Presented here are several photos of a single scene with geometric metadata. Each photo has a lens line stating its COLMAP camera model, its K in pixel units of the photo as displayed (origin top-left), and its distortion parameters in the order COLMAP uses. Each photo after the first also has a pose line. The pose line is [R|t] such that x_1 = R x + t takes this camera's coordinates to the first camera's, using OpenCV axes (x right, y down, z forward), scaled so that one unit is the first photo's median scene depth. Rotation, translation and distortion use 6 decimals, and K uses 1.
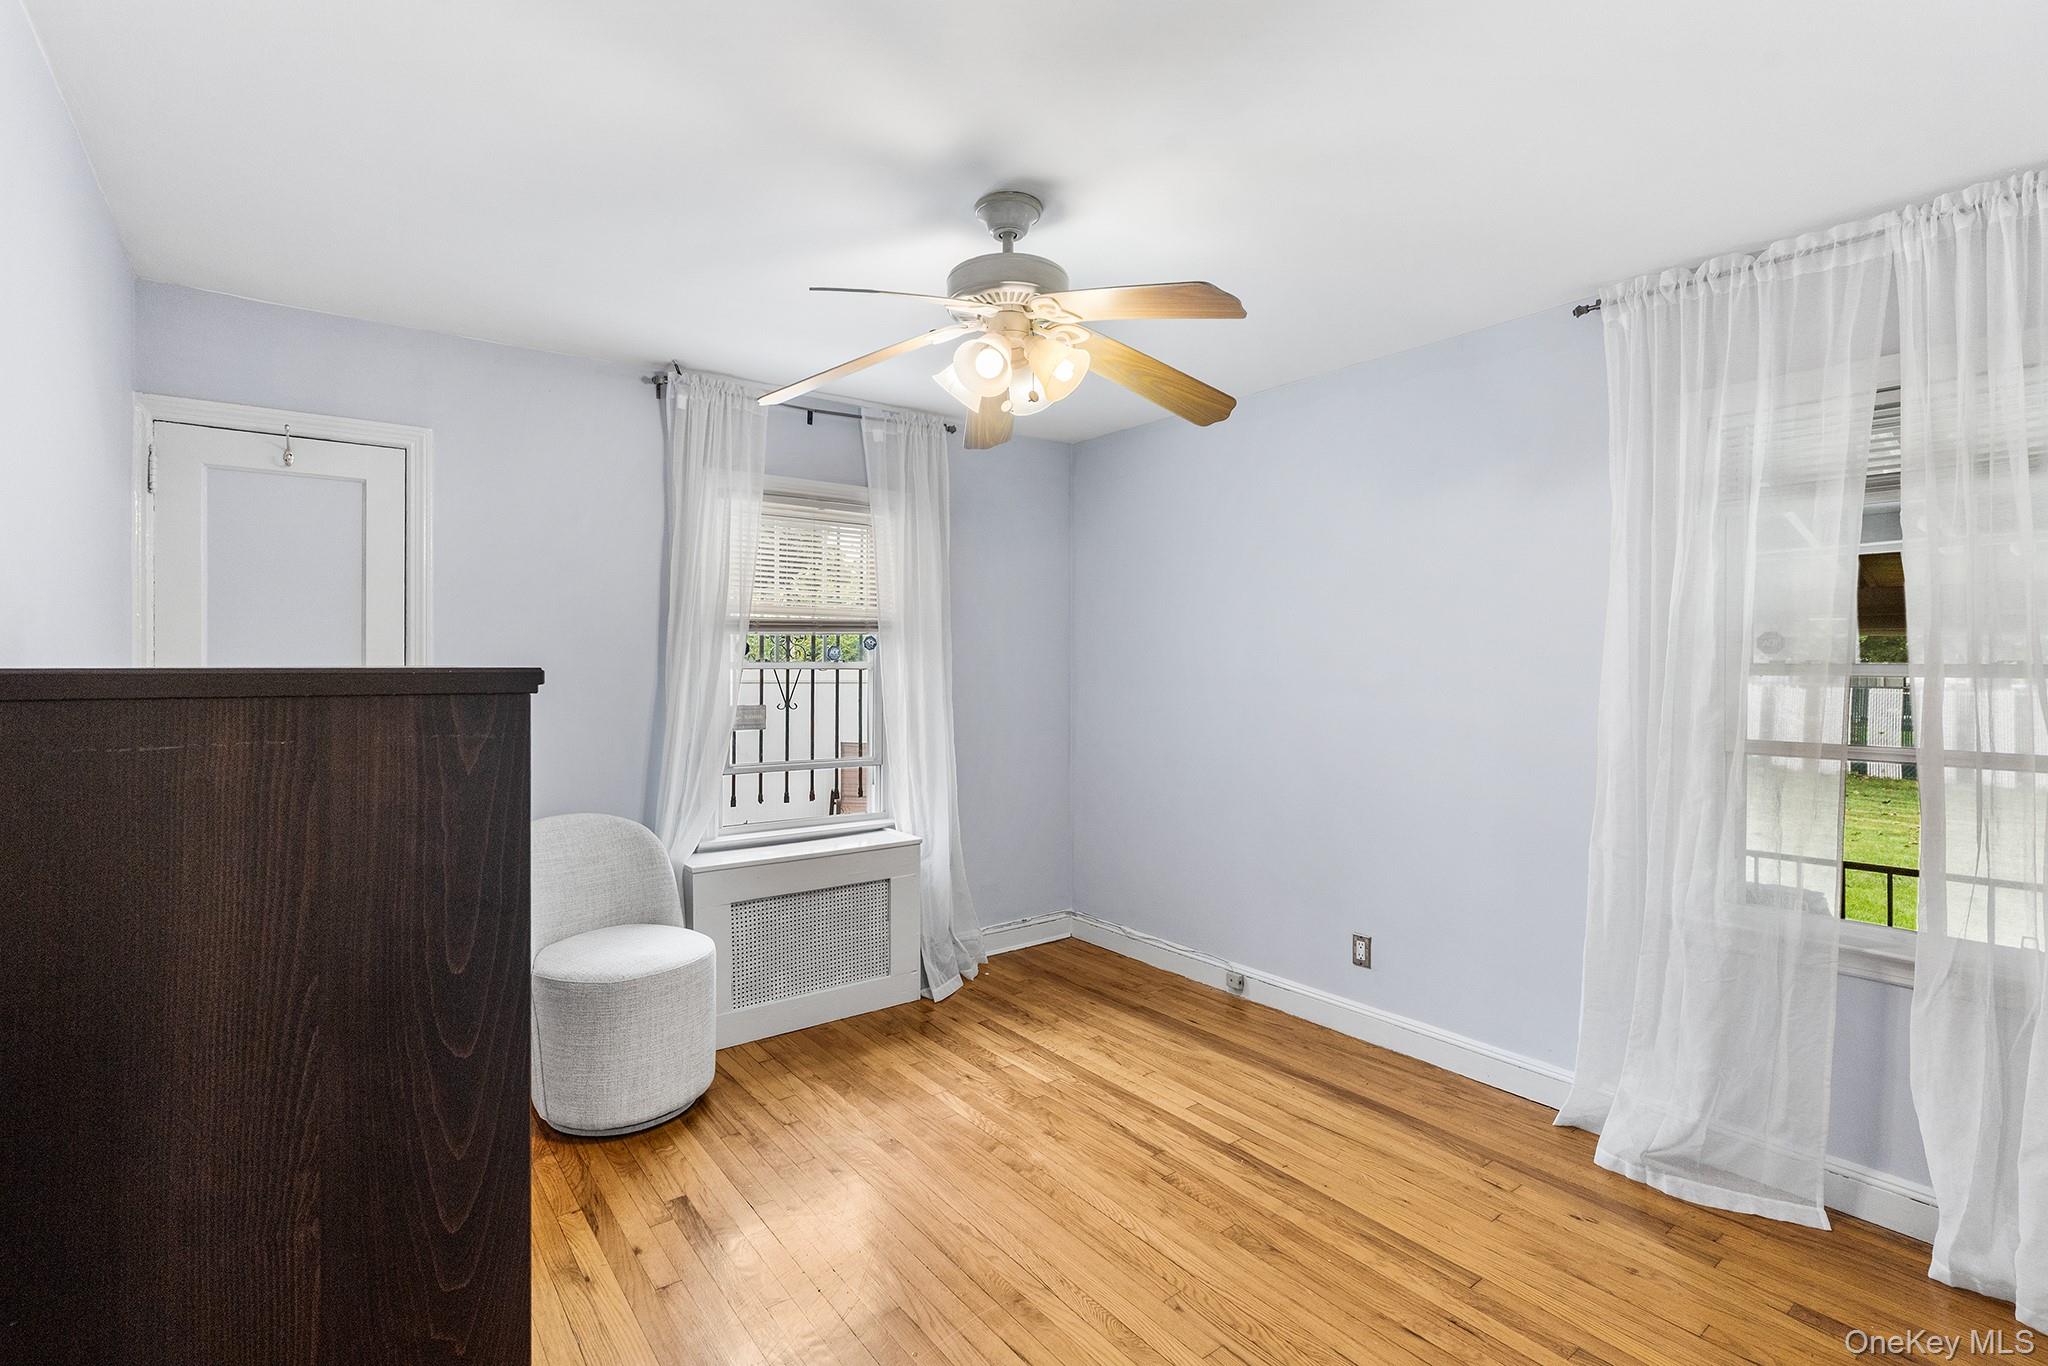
lens RADIAL K [[924.1, 0, 1021.0], [0, 924.1, 677.2], [0, 0, 1]] dist [-0.004058, 0.001353]
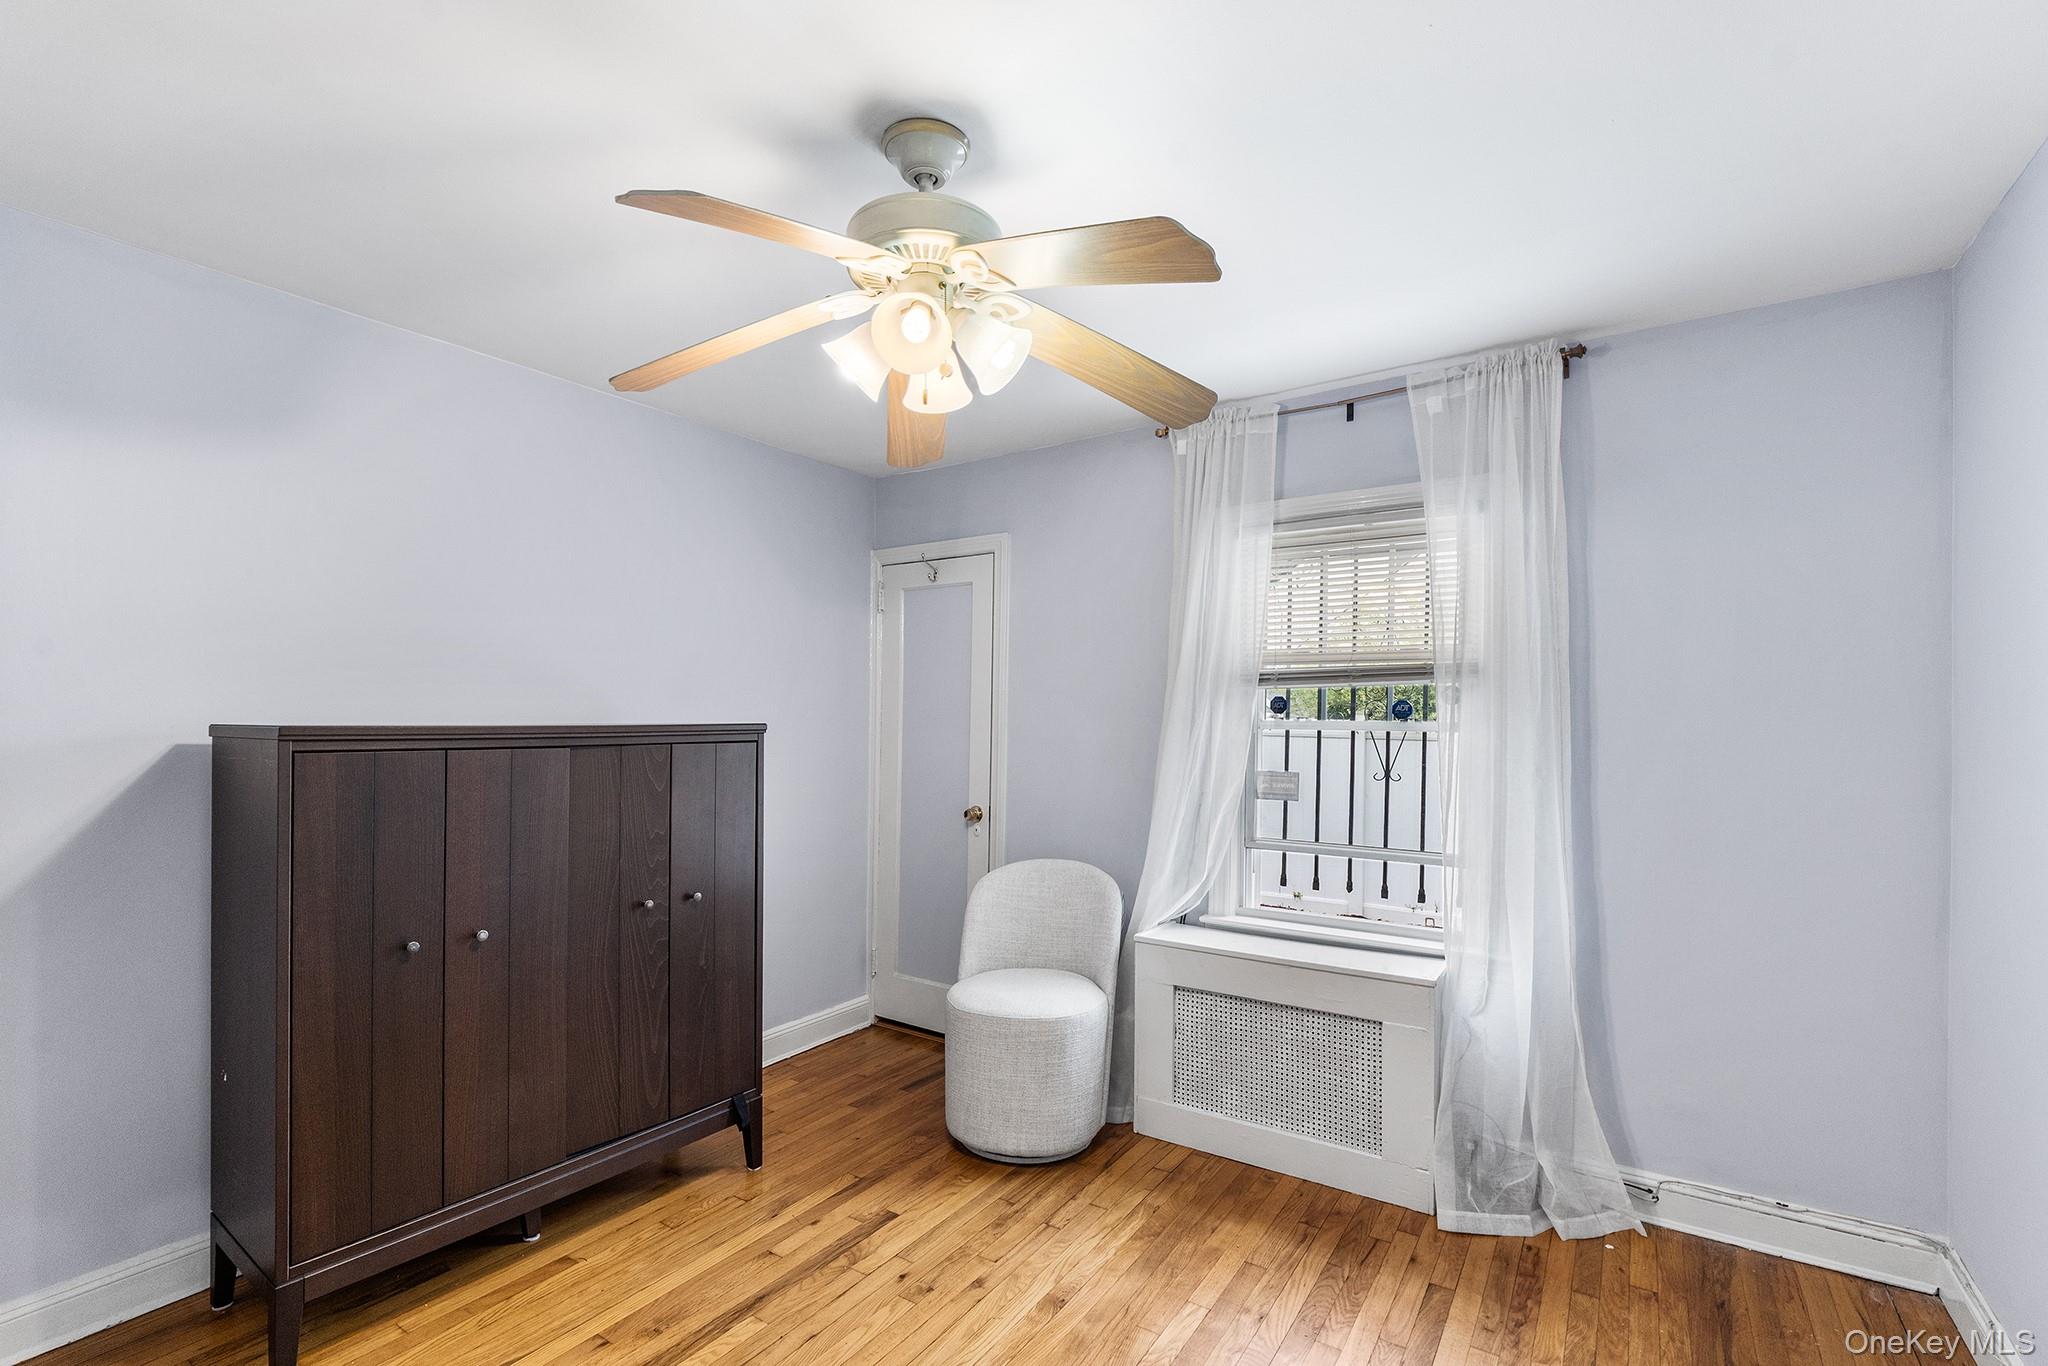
lens RADIAL K [[940.3, 0, 1020.1], [0, 940.3, 723.0], [0, 0, 1]] dist [-0.002079, -0.000167]
pose [[0.324840, 0.004829, -0.945757, 0.460675], [-0.018851, 0.999821, -0.001370, -0.008756], [0.945581, 0.018273, 0.324873, 0.493268]]
